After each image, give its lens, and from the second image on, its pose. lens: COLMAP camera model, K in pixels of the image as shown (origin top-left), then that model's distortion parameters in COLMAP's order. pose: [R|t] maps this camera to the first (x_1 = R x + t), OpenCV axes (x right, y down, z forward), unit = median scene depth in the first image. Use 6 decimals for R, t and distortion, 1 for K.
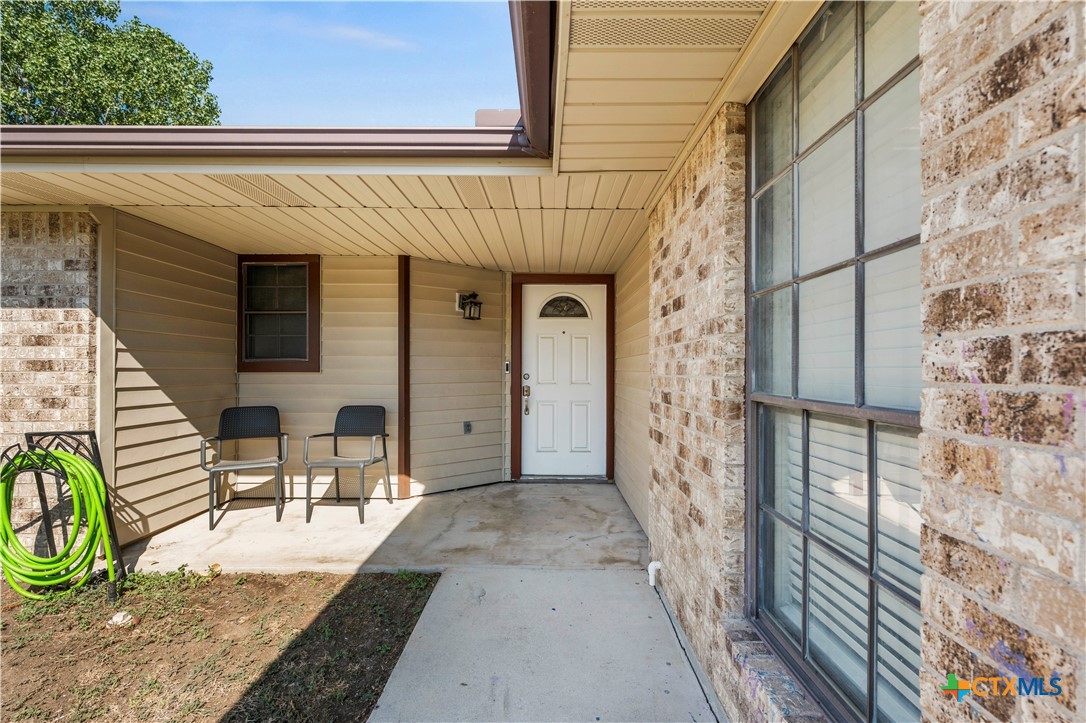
lens RADIAL K [[508.3, 0, 544.1], [0, 508.3, 362.9], [0, 0, 1]] dist [-0.002161, -0.000173]
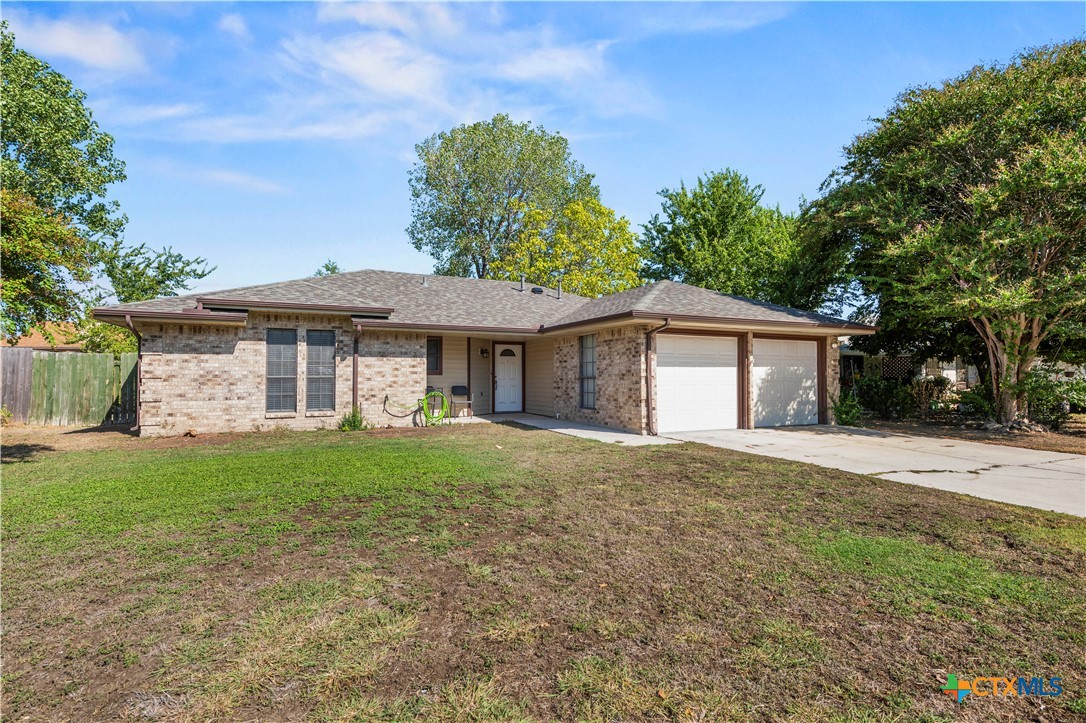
lens RADIAL K [[529.2, 0, 543.1], [0, 529.2, 363.5], [0, 0, 1]] dist [-0.000010, 0.000000]
pose [[0.903993, 0.008069, 0.427471, -1.235941], [-0.001367, 0.999871, -0.015983, -0.001286], [-0.427545, 0.013864, 0.903888, -2.088058]]
